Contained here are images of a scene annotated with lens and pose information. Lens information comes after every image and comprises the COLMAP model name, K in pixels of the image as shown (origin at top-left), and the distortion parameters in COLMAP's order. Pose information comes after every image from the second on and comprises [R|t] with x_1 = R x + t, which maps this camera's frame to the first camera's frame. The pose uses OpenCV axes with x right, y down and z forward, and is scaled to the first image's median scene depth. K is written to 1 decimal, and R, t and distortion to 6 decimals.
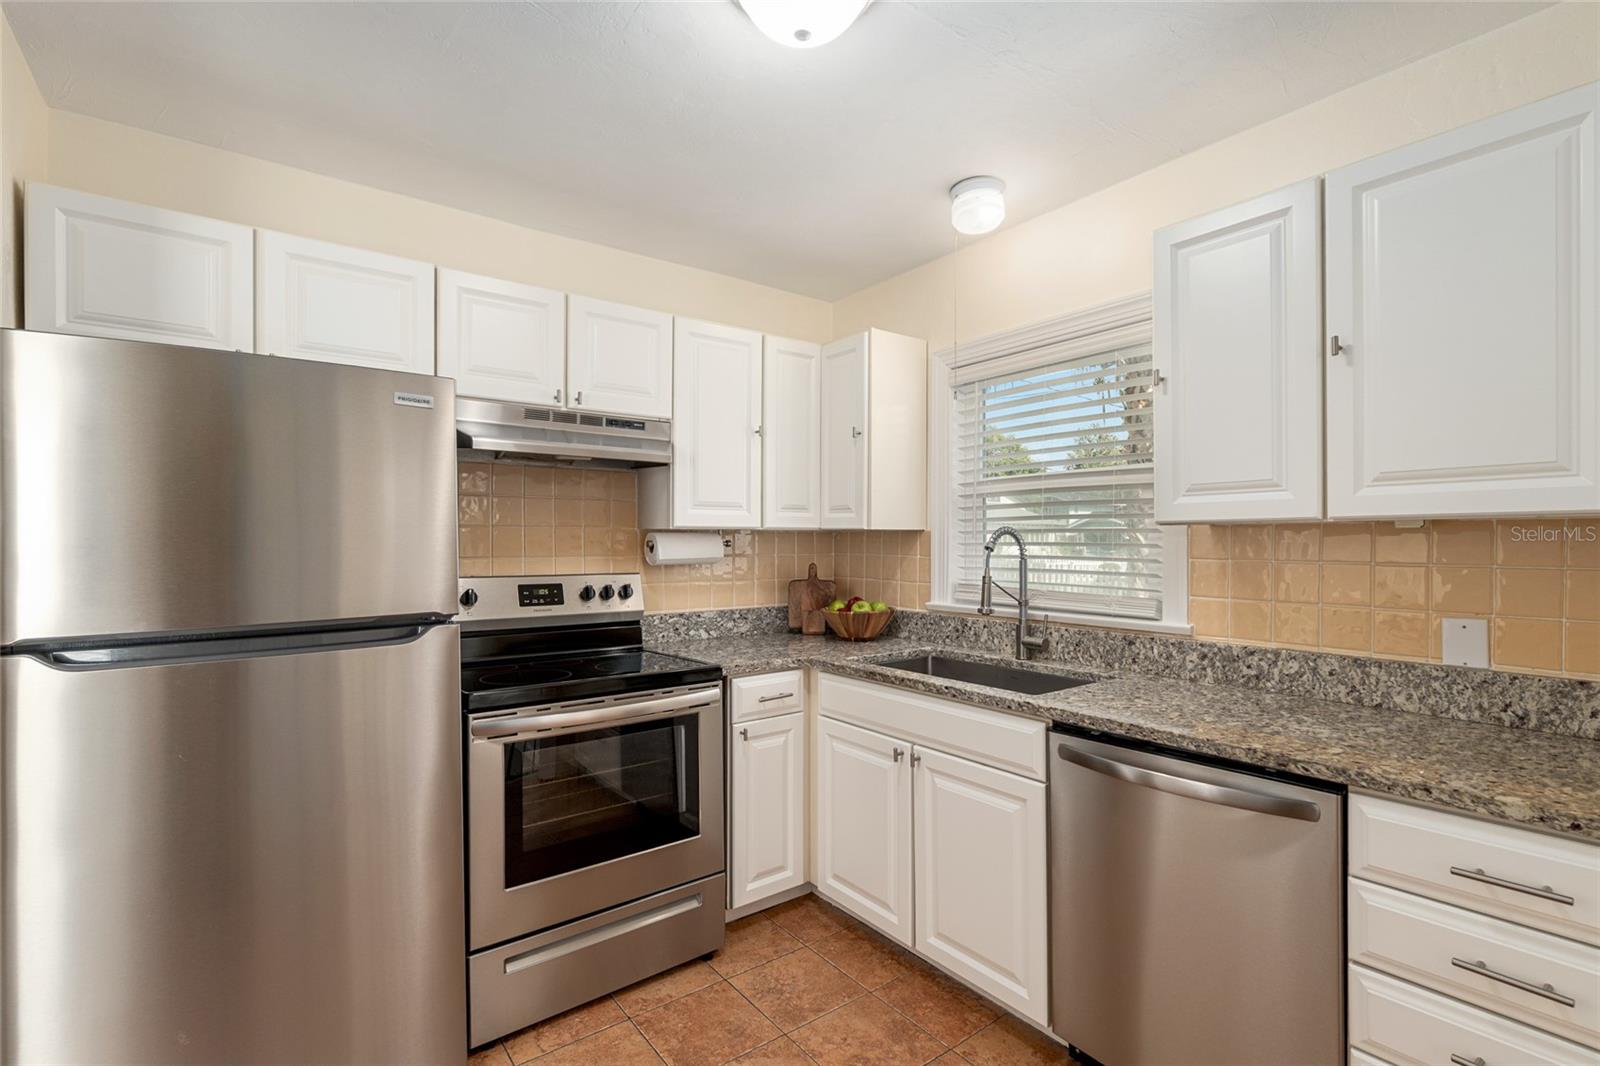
lens RADIAL K [[736.3, 0, 806.5], [0, 736.3, 544.3], [0, 0, 1]] dist [-0.000489, -0.000185]
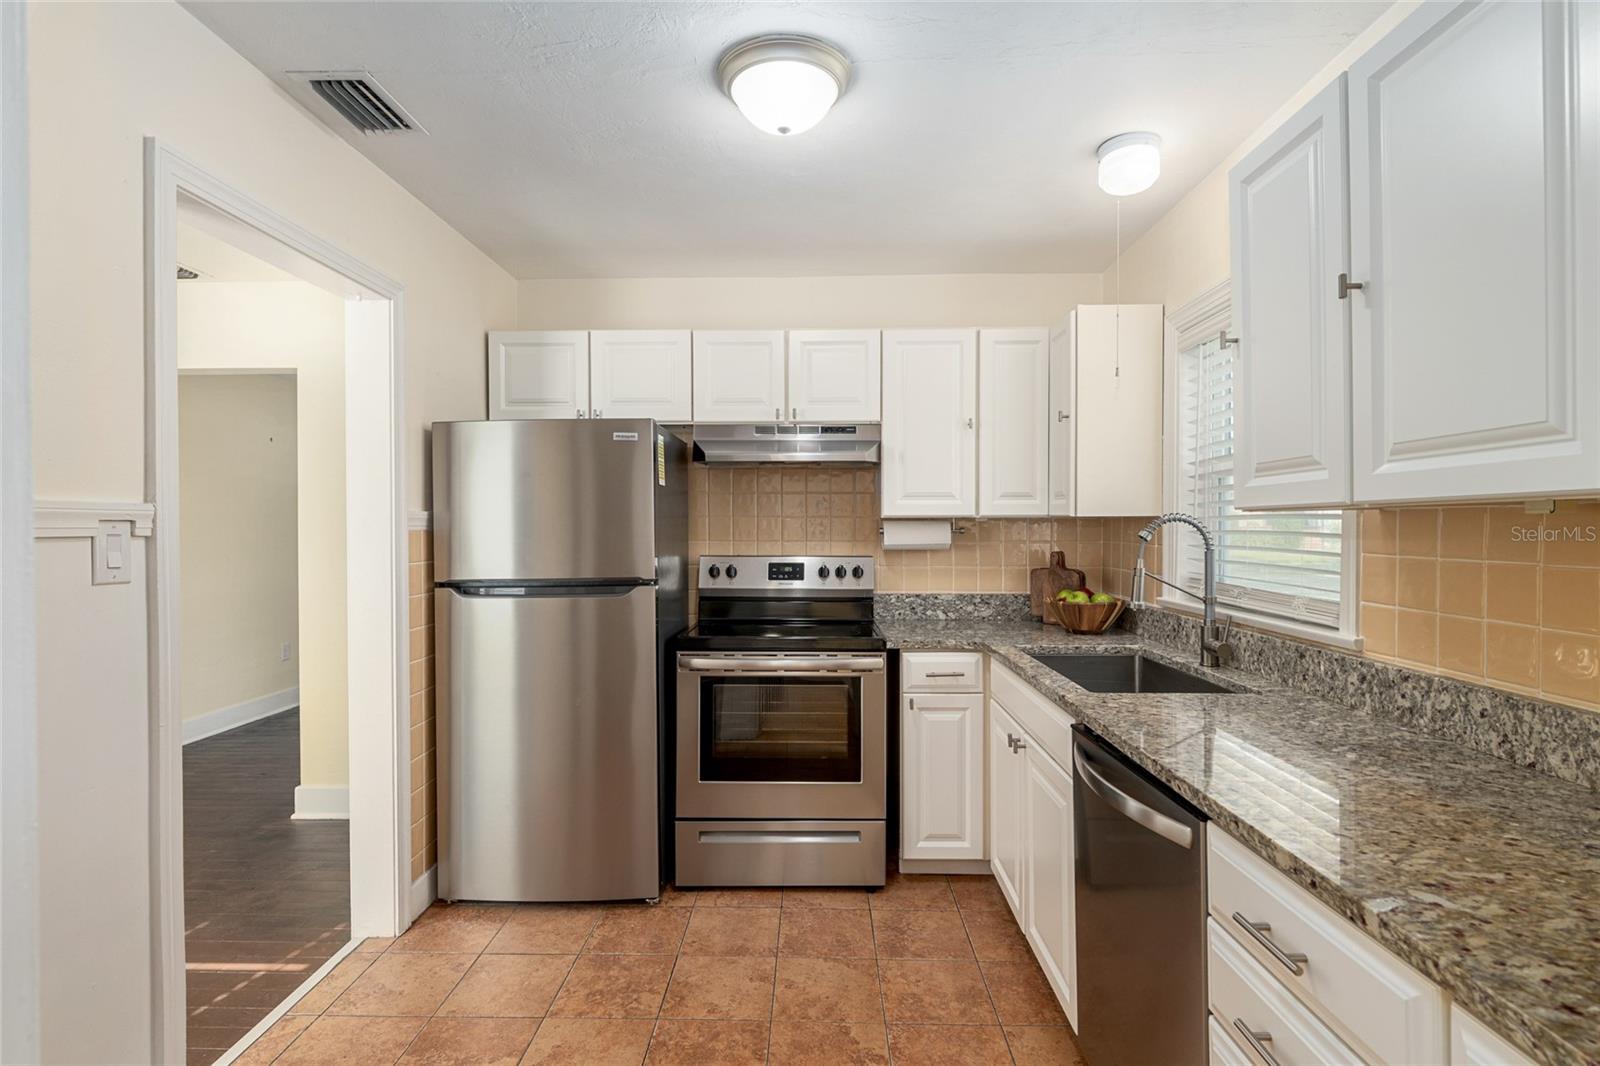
lens RADIAL K [[779.8, 0, 800.0], [0, 779.8, 533.0], [0, 0, 1]] dist [0.001427, 0.000219]
pose [[0.777294, 0.004948, -0.629119, 0.601465], [-0.001614, 0.999981, 0.005870, -0.005695], [0.629136, -0.003547, 0.777287, -0.017315]]
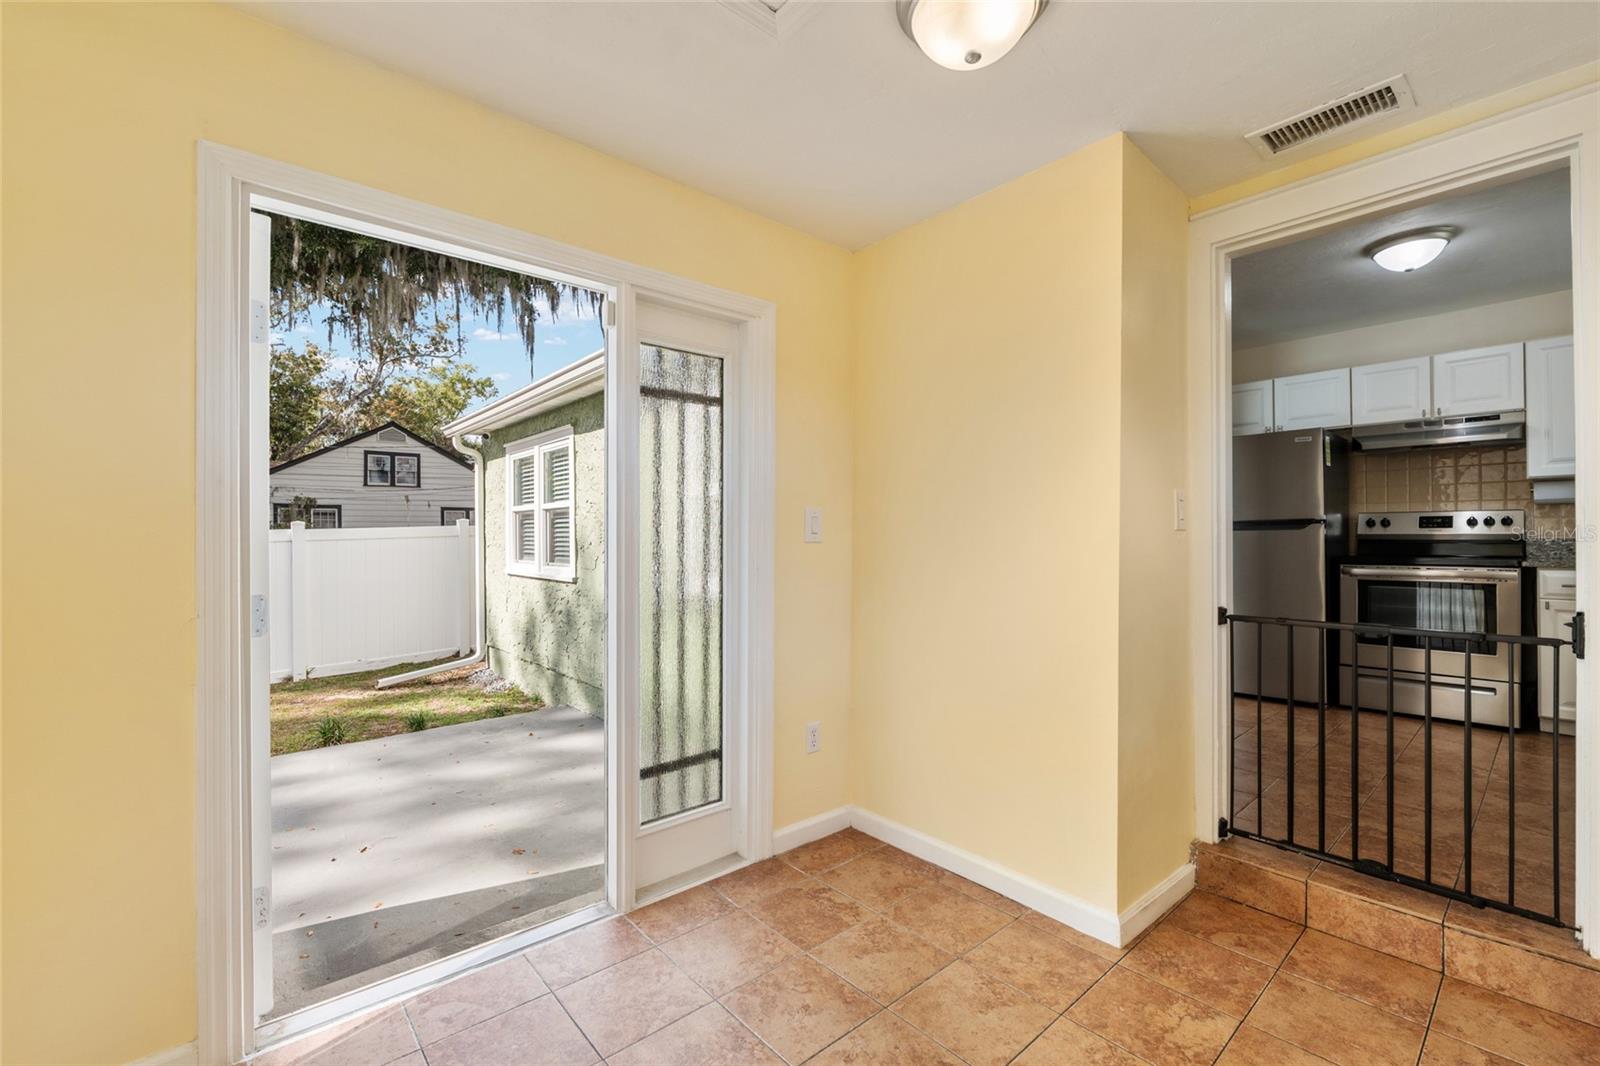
lens RADIAL K [[673.7, 0, 800.7], [0, 673.7, 537.5], [0, 0, 1]] dist [-0.007463, -0.000202]
pose [[0.058717, -0.001505, -0.998274, 1.433078], [0.002099, 0.999997, -0.001384, 0.128988], [0.998272, -0.002014, 0.058720, -0.774999]]
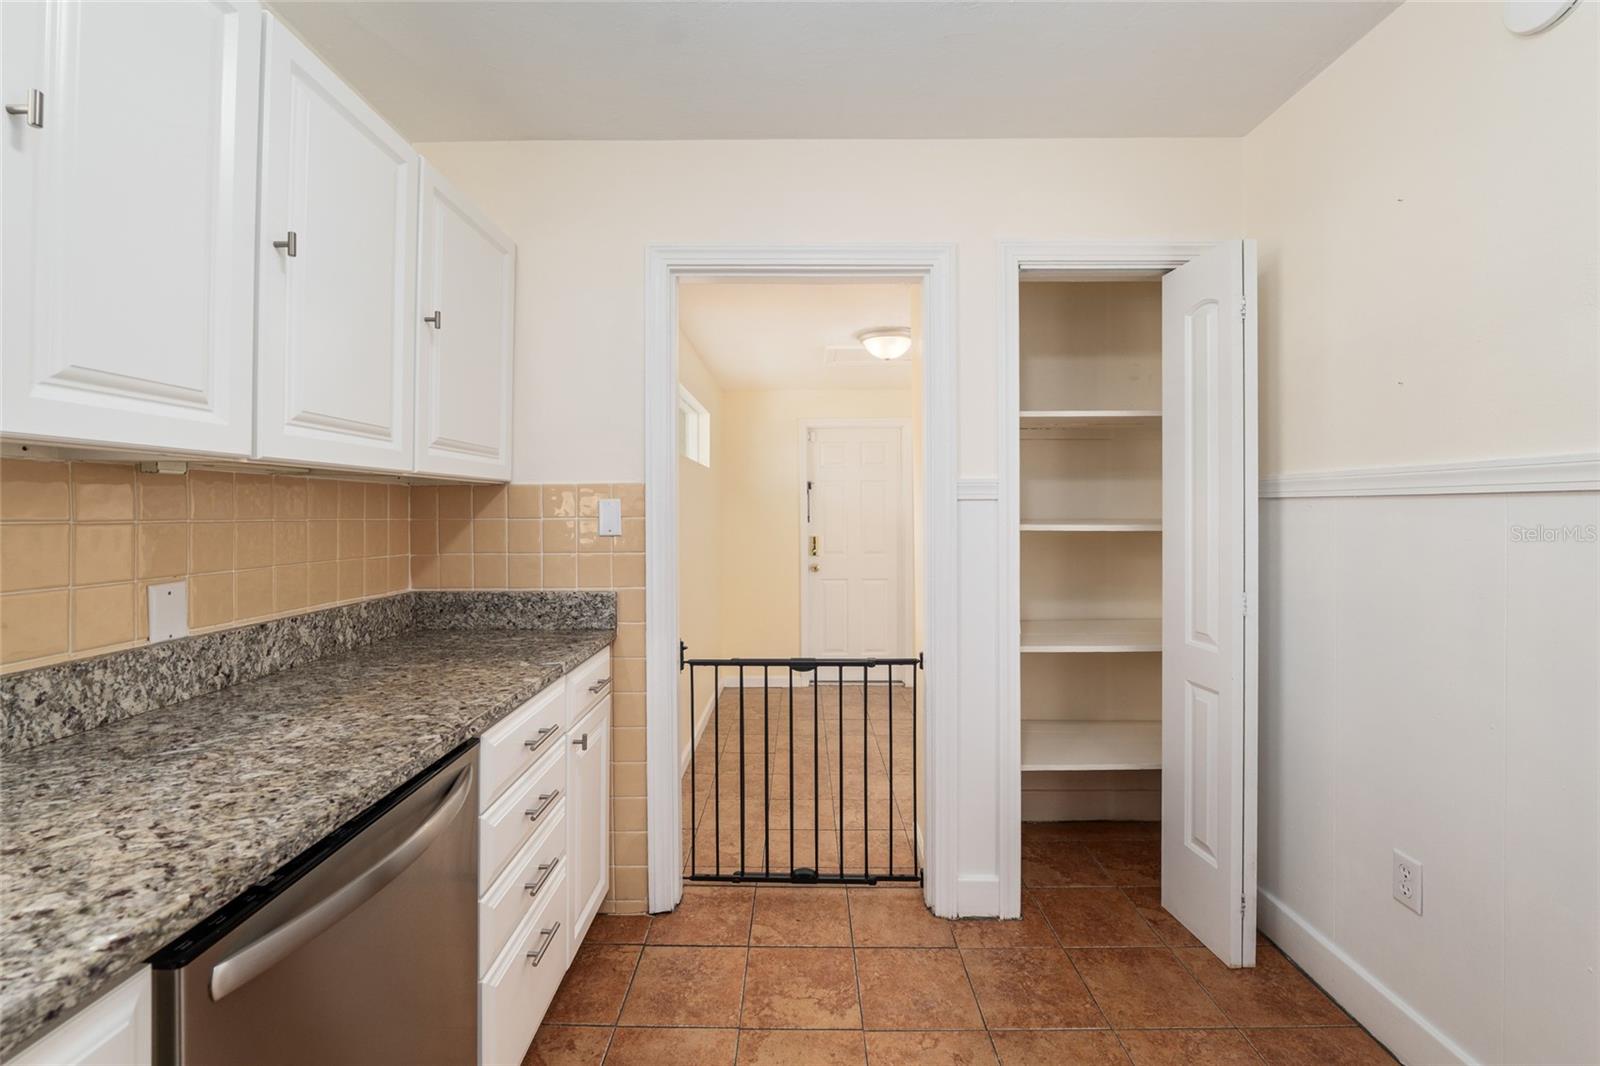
lens RADIAL K [[663.4, 0, 797.1], [0, 663.4, 510.0], [0, 0, 1]] dist [-0.010060, -0.000015]
pose [[-0.786866, 0.003253, 0.617116, -0.115850], [0.004872, 0.999988, 0.000940, 0.015480], [-0.617105, 0.003747, -0.786872, 0.928057]]
